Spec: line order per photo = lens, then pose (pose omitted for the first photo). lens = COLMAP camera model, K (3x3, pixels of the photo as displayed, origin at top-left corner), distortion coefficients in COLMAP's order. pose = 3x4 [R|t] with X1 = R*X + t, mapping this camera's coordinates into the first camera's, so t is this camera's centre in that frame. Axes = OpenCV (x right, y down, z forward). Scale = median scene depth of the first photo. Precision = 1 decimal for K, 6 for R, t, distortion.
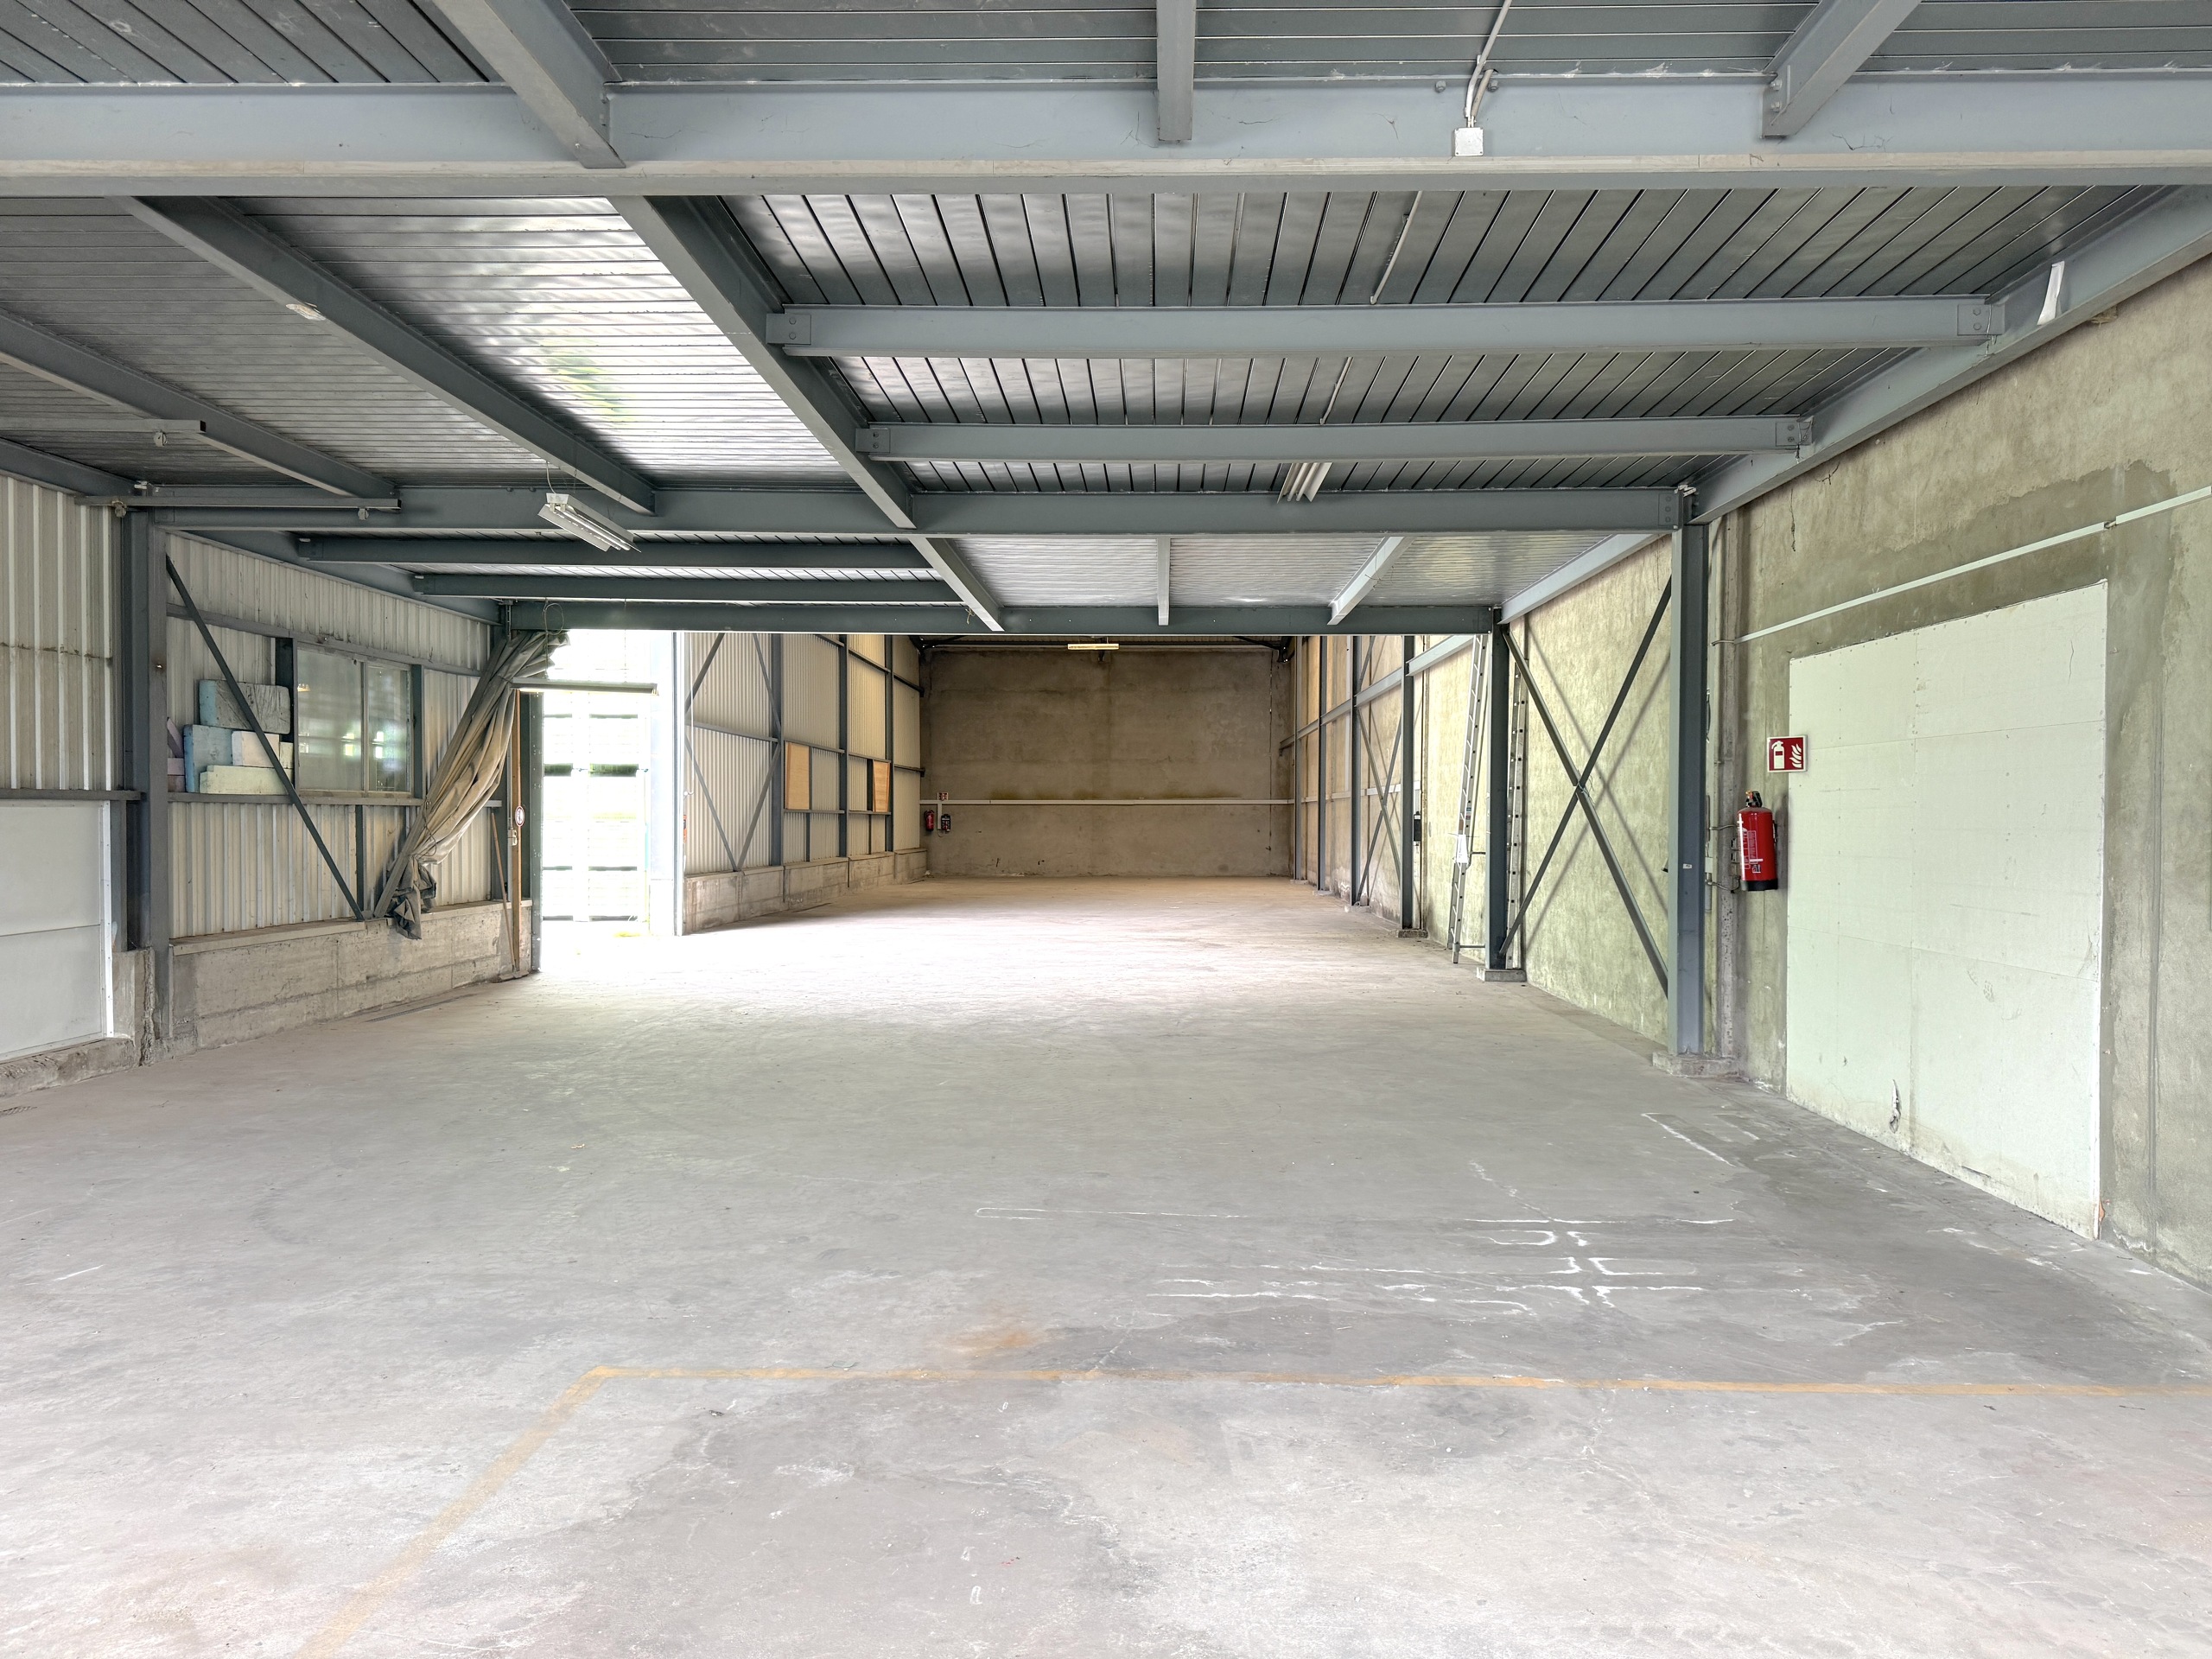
lens RADIAL K [[1548.1, 0, 1114.7], [0, 1548.1, 841.8], [0, 0, 1]] dist [0.055259, -0.060240]
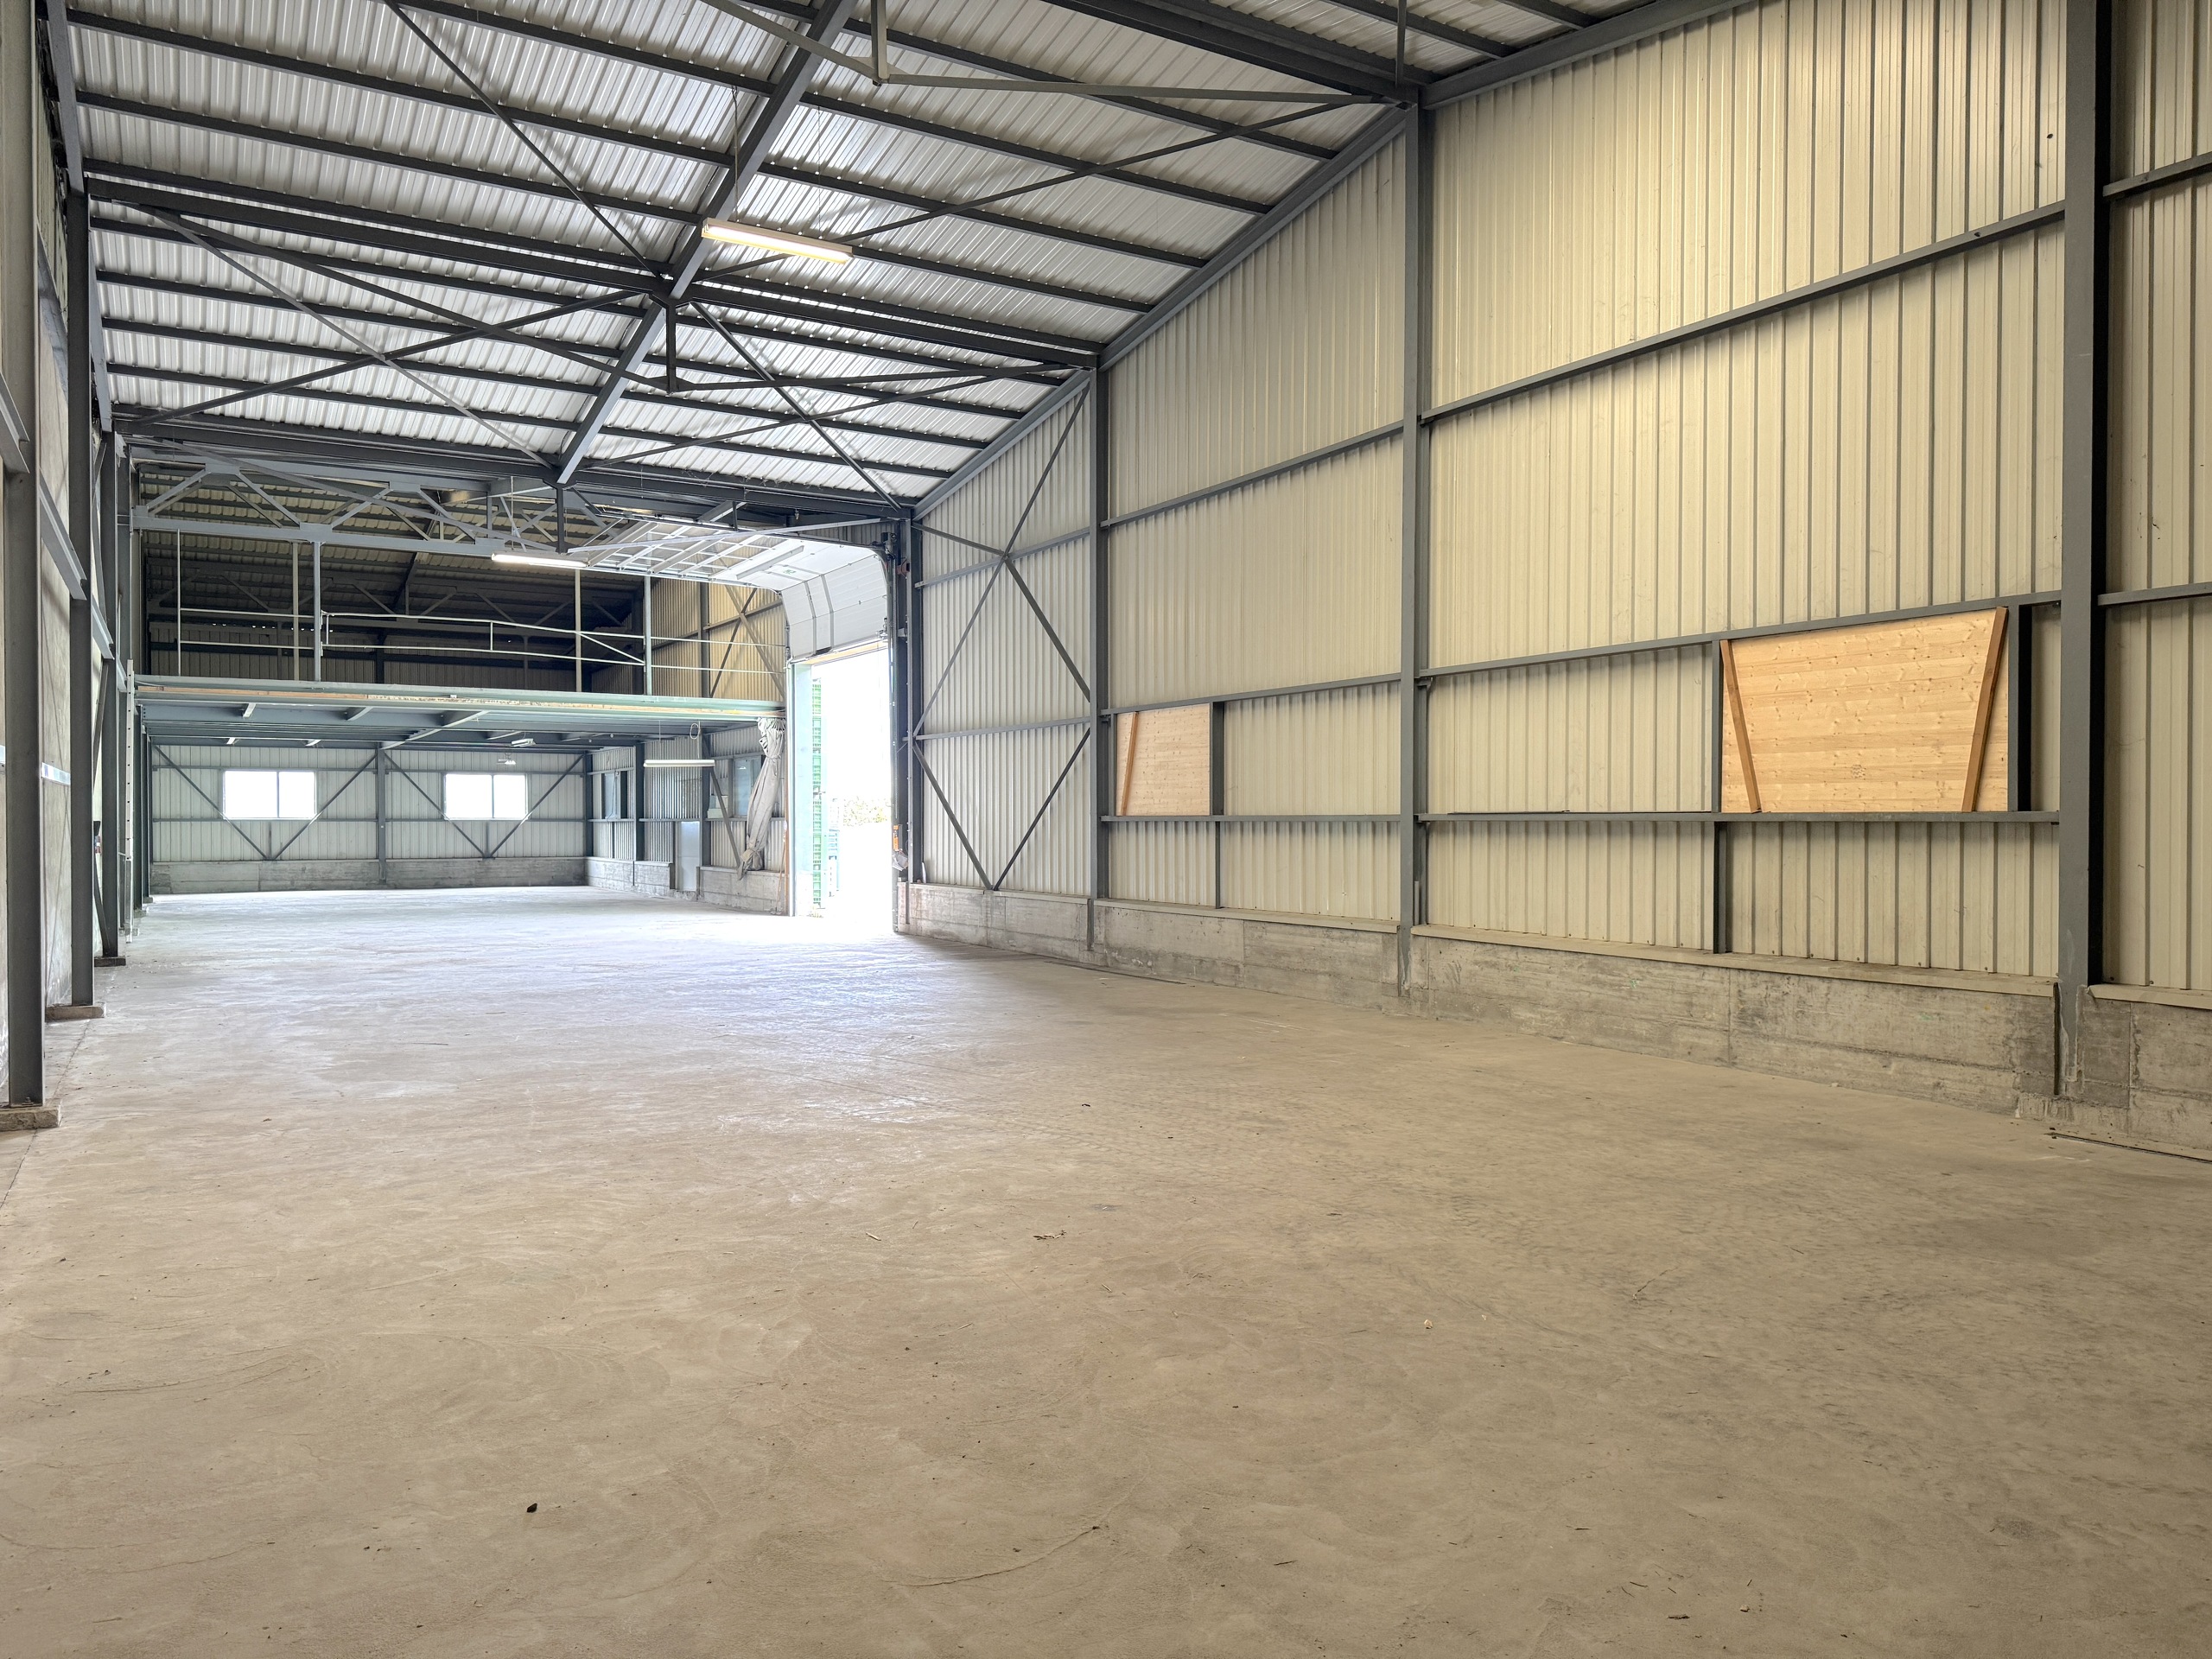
lens RADIAL K [[1548.1, 0, 1102.3], [0, 1548.1, 844.5], [0, 0, 1]] dist [0.055259, -0.060240]
pose [[-0.849394, 0.000593, -0.527759, 0.404614], [-0.013897, 0.999627, 0.023490, -0.069705], [0.527576, 0.027286, -0.849069, 4.335450]]
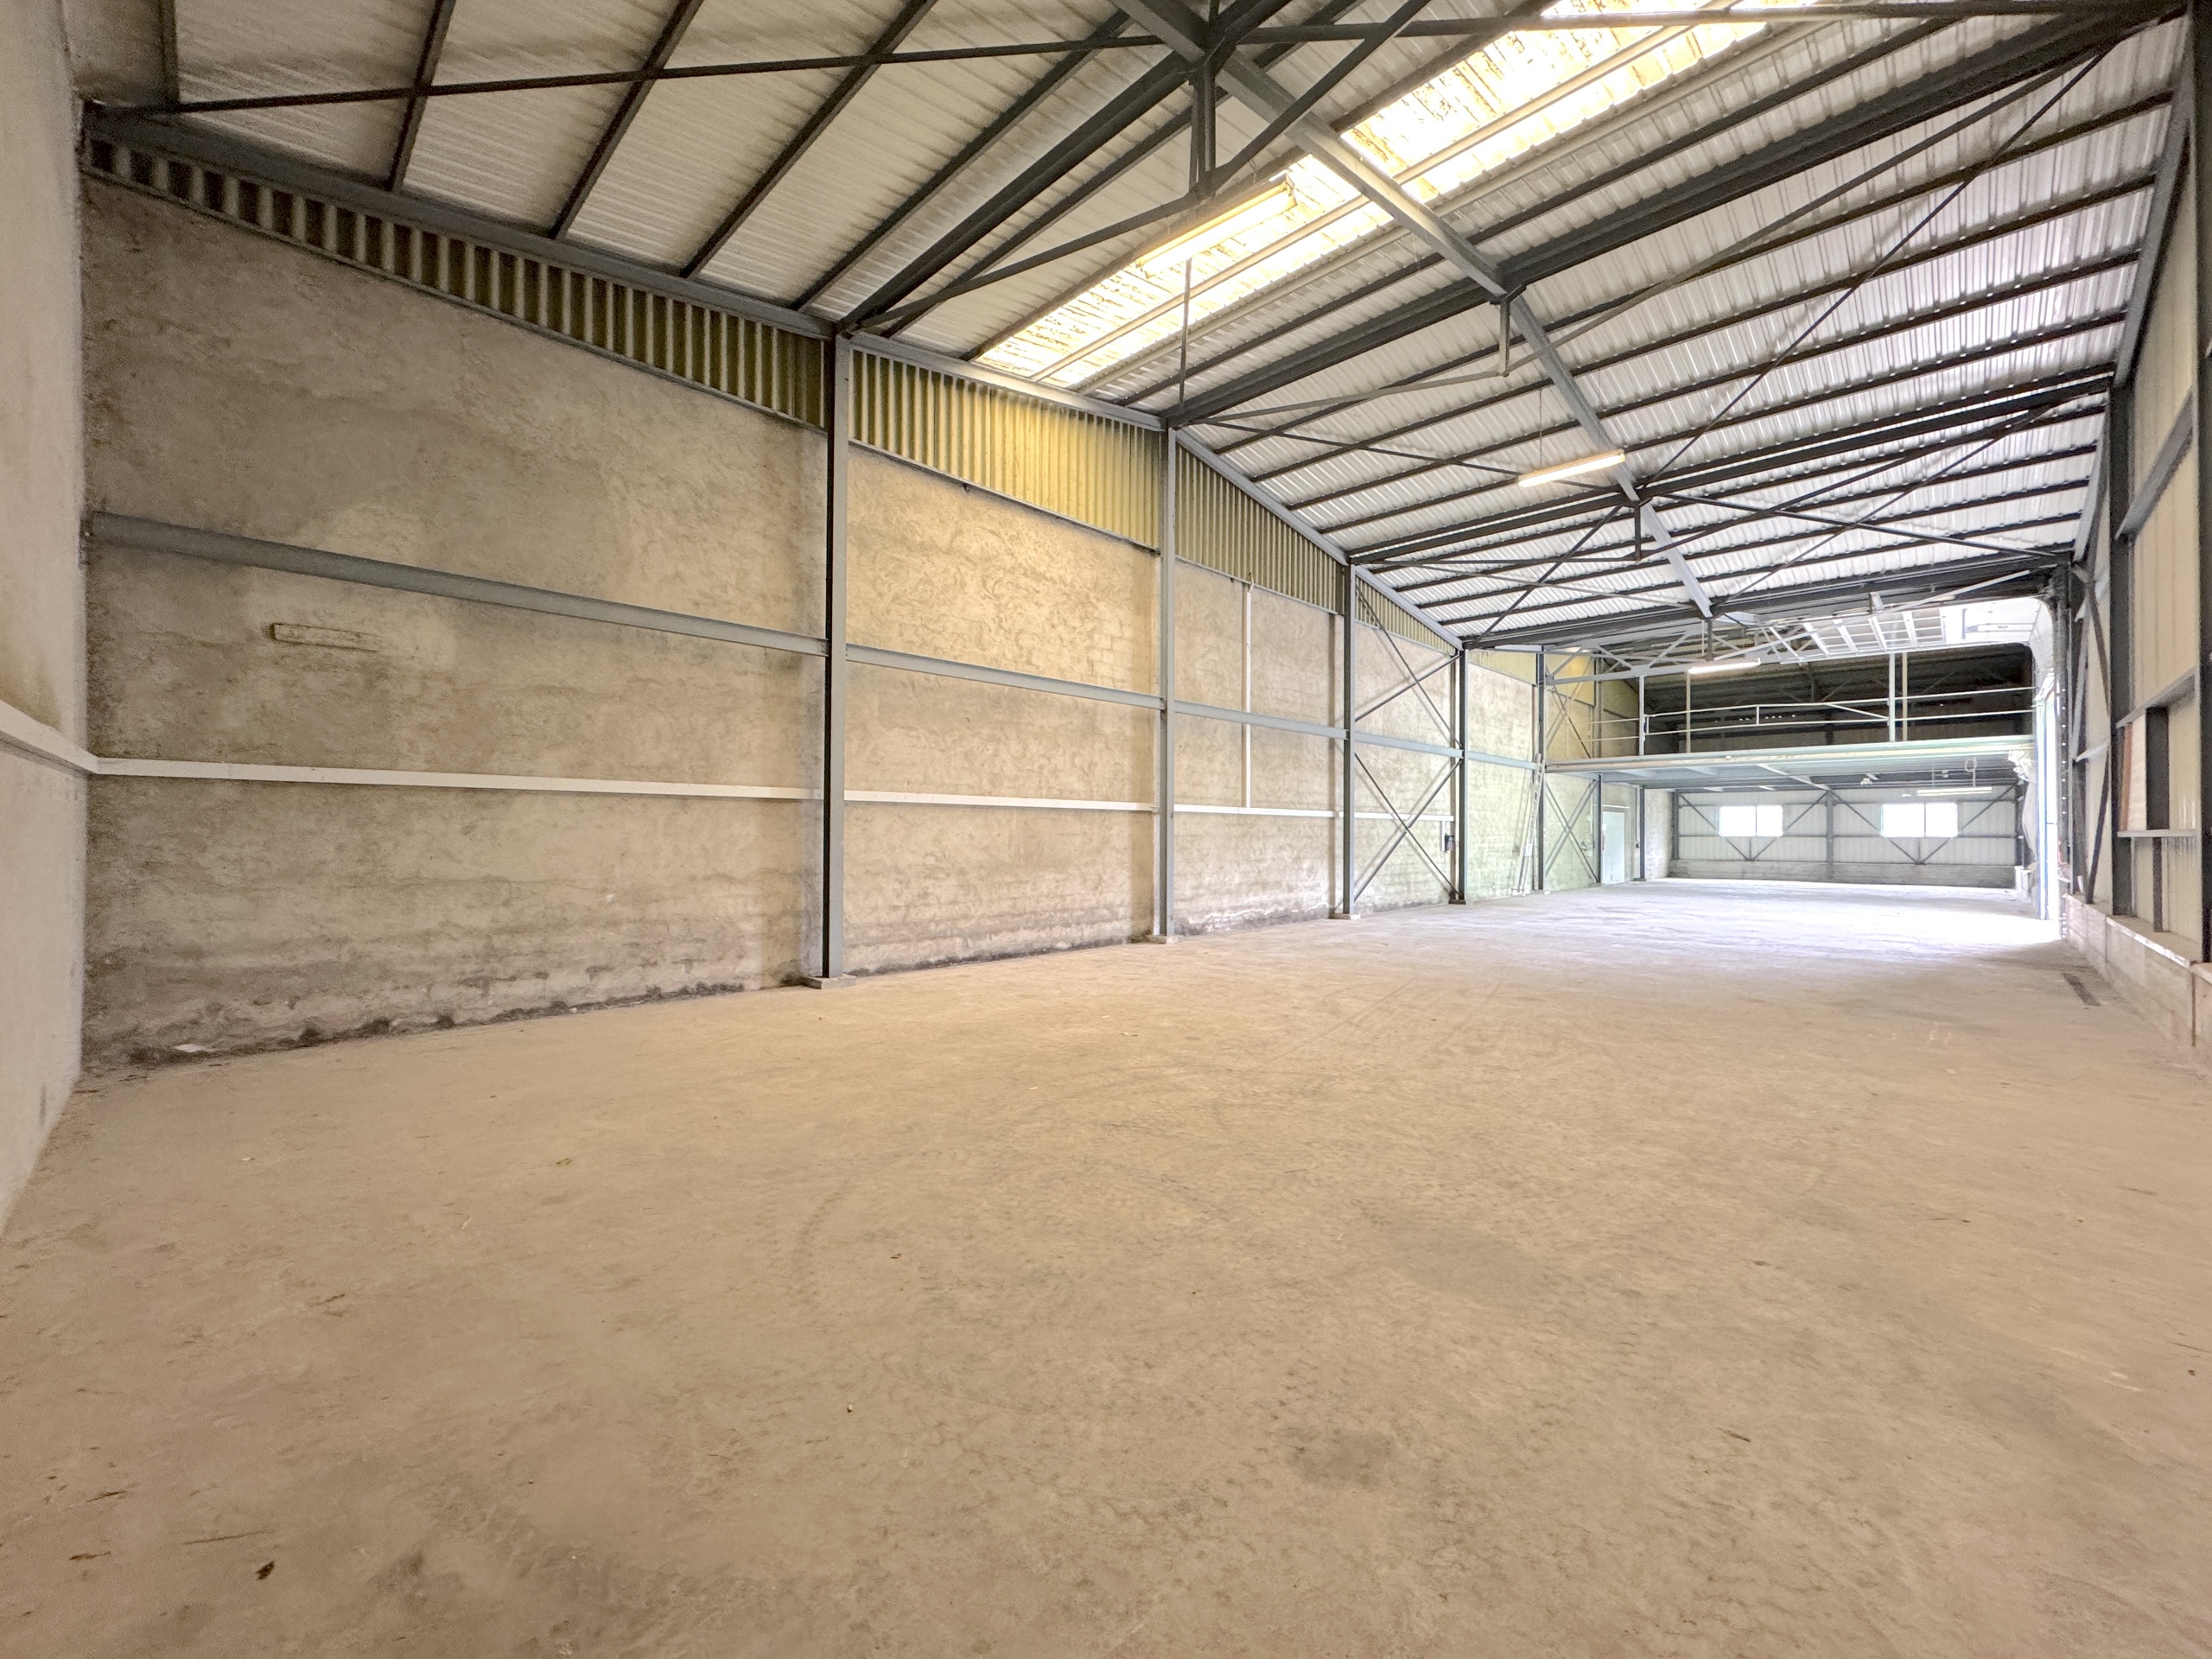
lens RADIAL K [[877.5, 0, 1102.3], [0, 877.5, 828.7], [0, 0, 1]] dist [-0.000621, -0.000246]
pose [[-0.731459, -0.005886, 0.681860, -0.409654], [0.000315, 0.999960, 0.008969, -0.073798], [-0.681885, 0.006775, -0.731428, 4.343247]]
